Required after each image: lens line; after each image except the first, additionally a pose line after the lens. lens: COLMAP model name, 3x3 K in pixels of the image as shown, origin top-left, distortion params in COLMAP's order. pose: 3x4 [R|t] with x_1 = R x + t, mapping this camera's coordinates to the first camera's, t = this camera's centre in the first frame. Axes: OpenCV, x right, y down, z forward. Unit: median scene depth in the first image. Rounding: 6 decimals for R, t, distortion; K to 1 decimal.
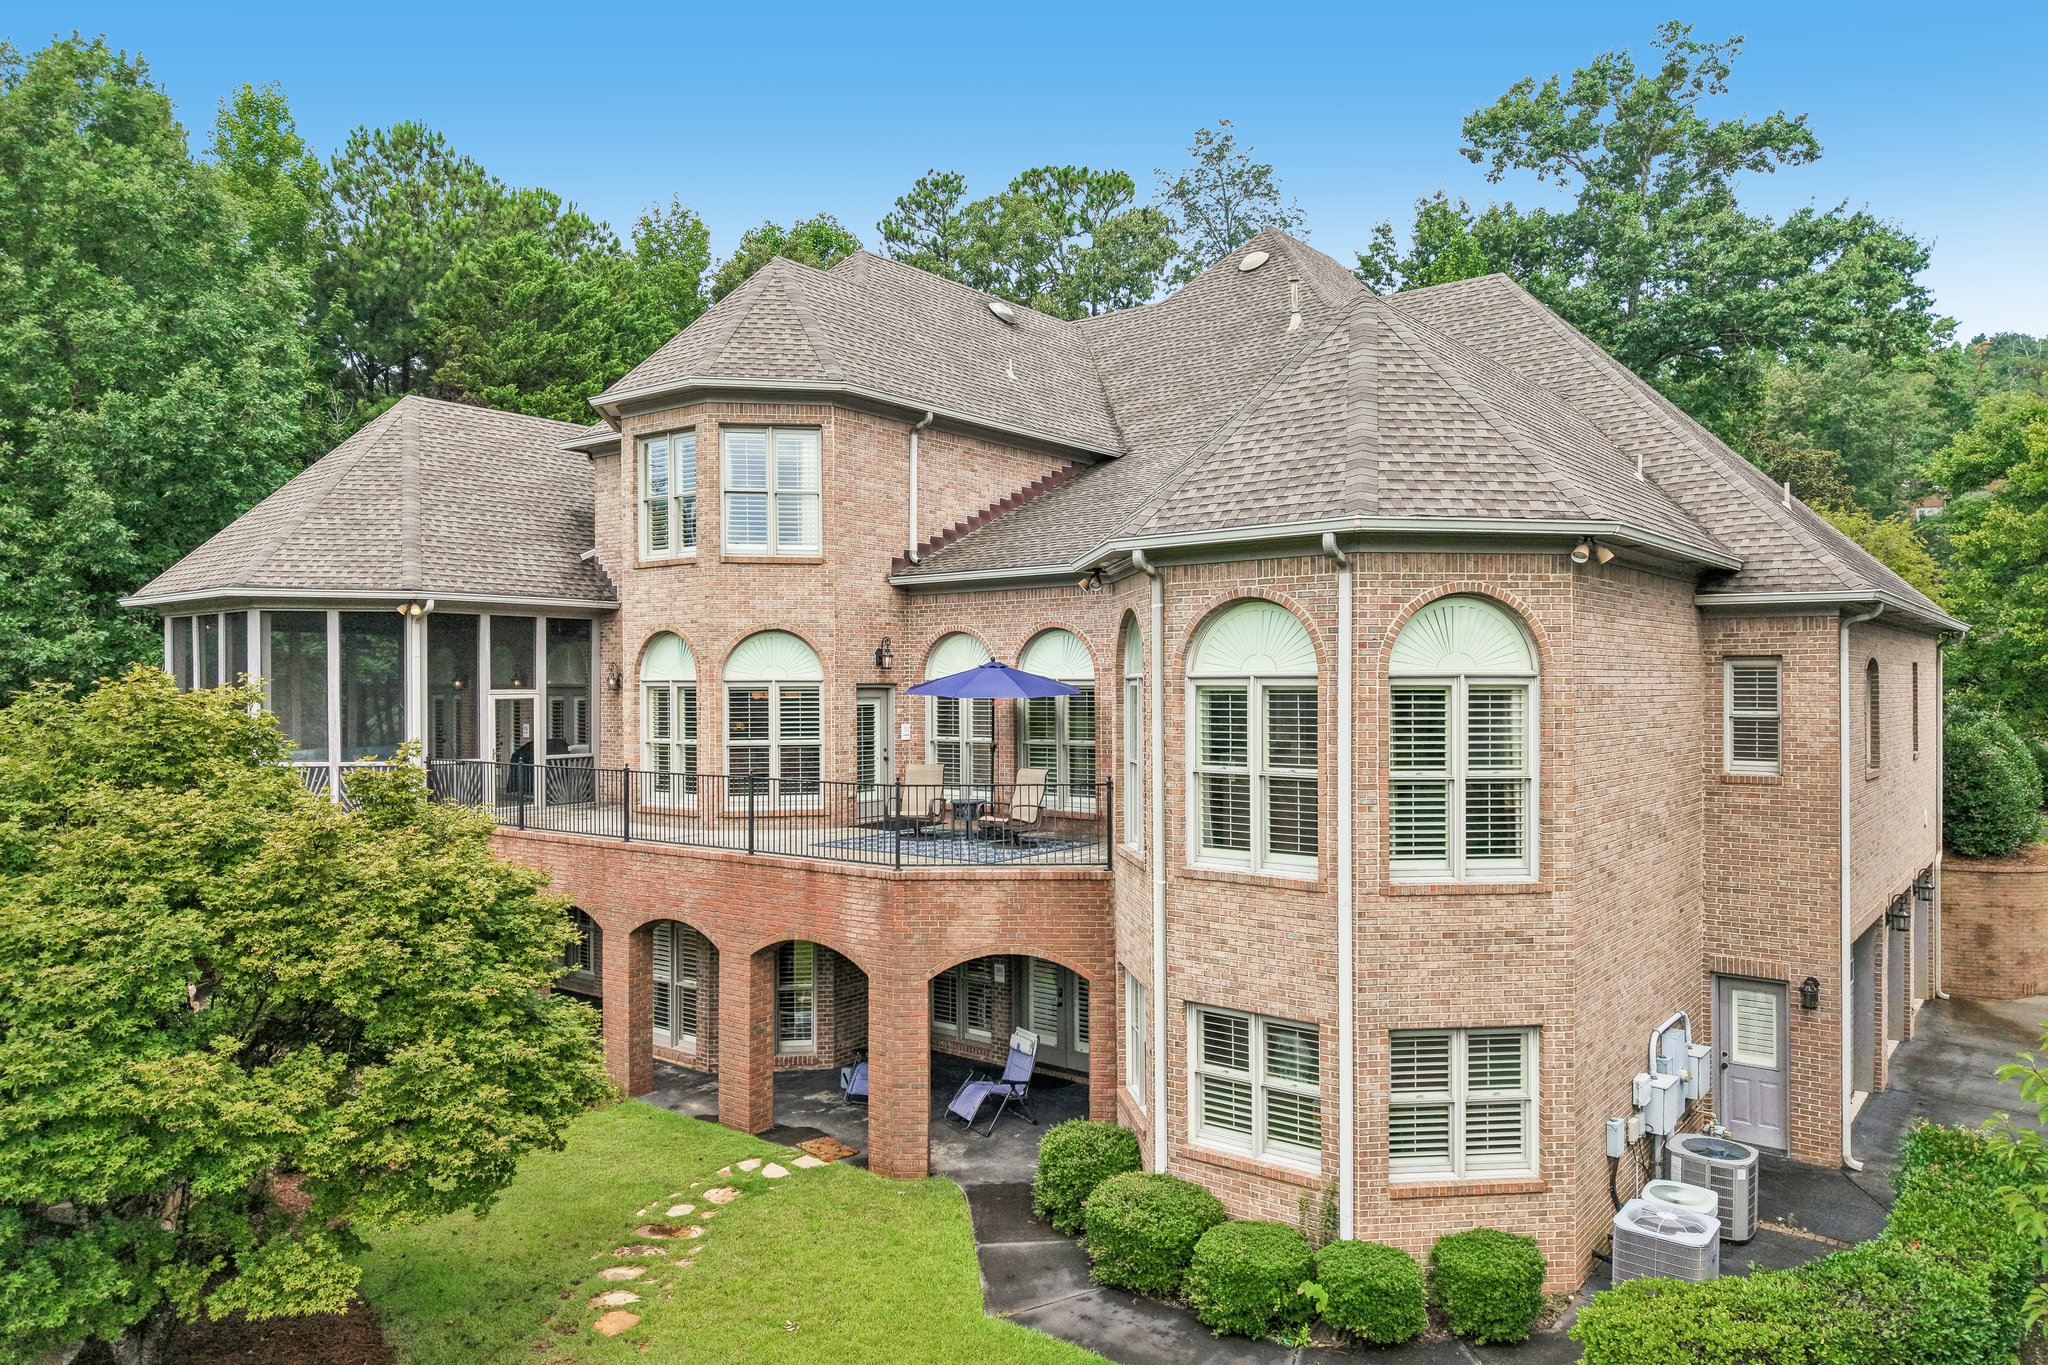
lens RADIAL K [[1374.3, 0, 1036.5], [0, 1374.3, 686.9], [0, 0, 1]] dist [0.057879, -0.065094]
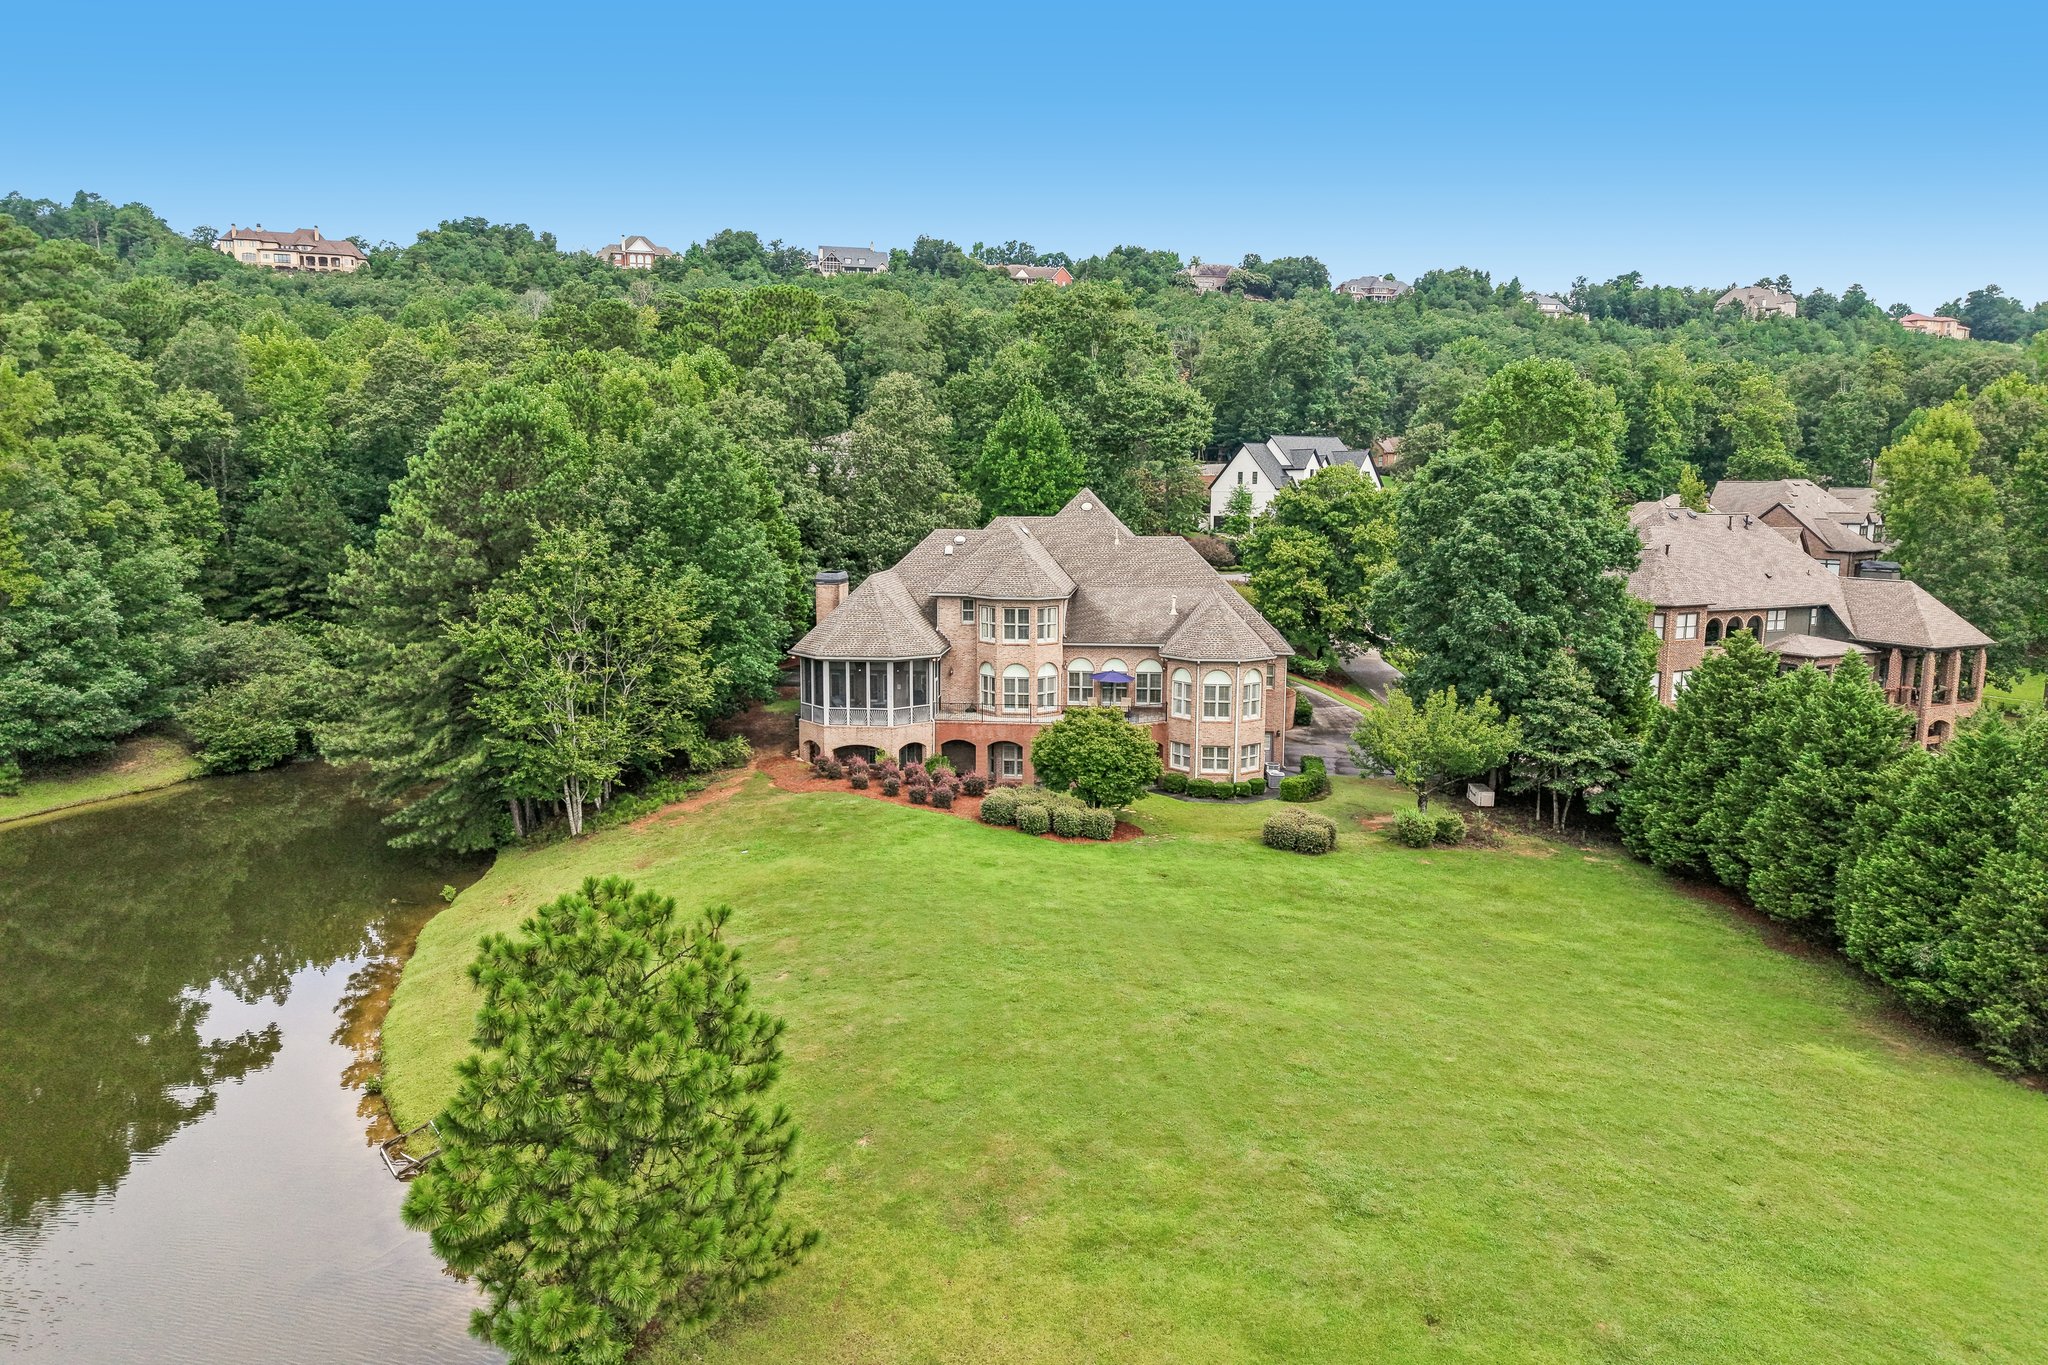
lens RADIAL K [[1374.3, 0, 1016.1], [0, 1374.3, 663.6], [0, 0, 1]] dist [0.057879, -0.065094]
pose [[0.853109, -0.061511, 0.518094, -2.458129], [-0.008263, 0.991308, 0.131300, -0.587578], [-0.521667, -0.116294, 0.845186, -2.327636]]
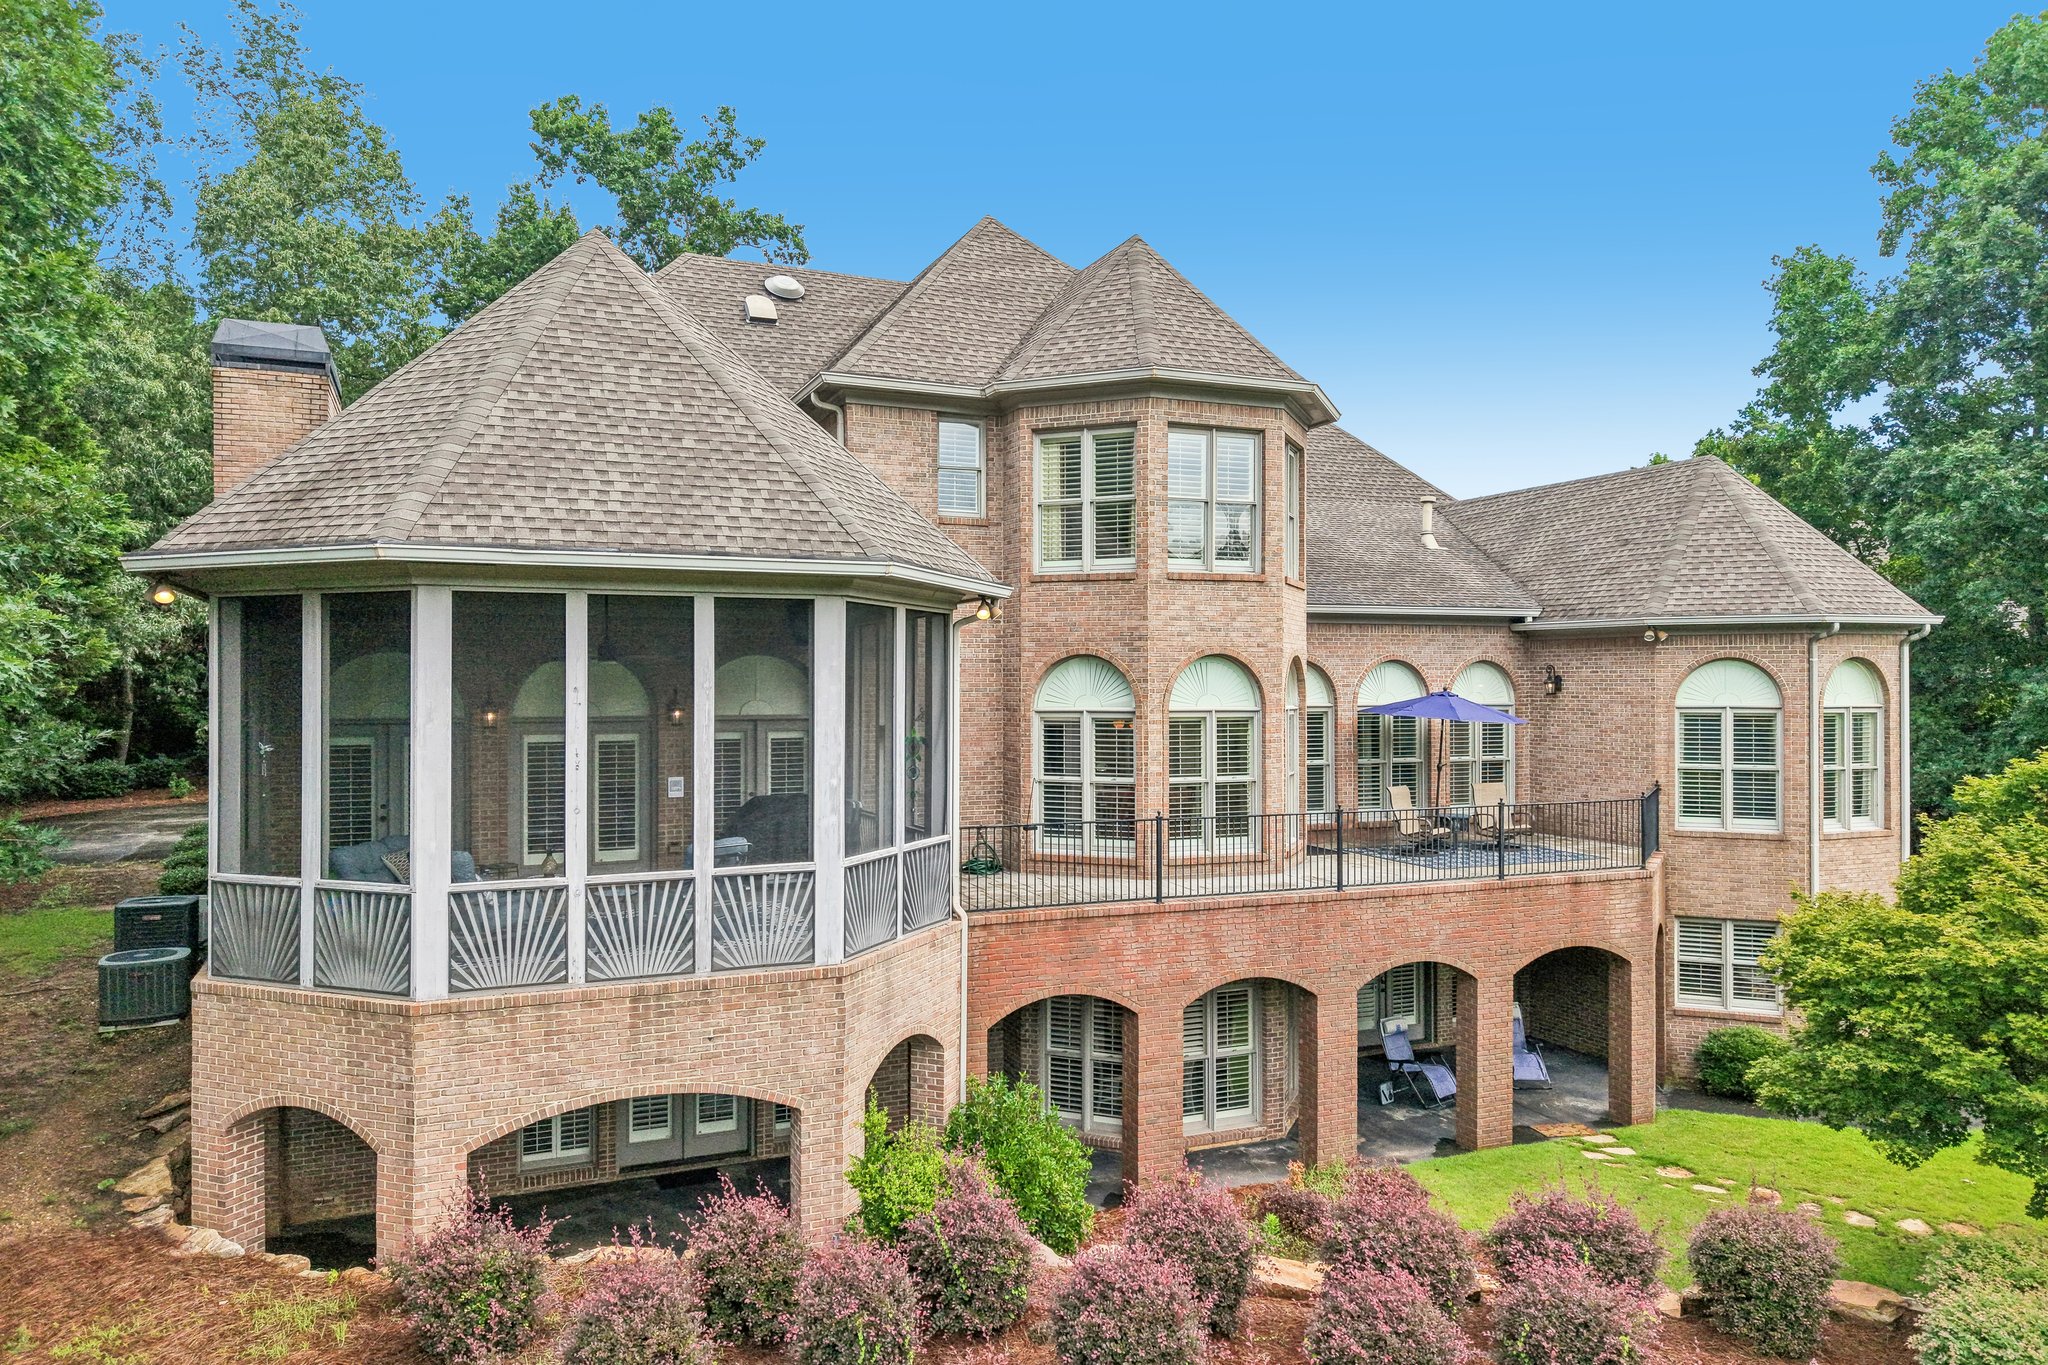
lens RADIAL K [[1374.3, 0, 1014.4], [0, 1374.3, 684.6], [0, 0, 1]] dist [0.057879, -0.065094]
pose [[0.490793, 0.006420, 0.871252, -1.282768], [-0.003919, 0.999979, -0.005160, -0.019539], [-0.871267, -0.000882, 0.490808, 0.791837]]
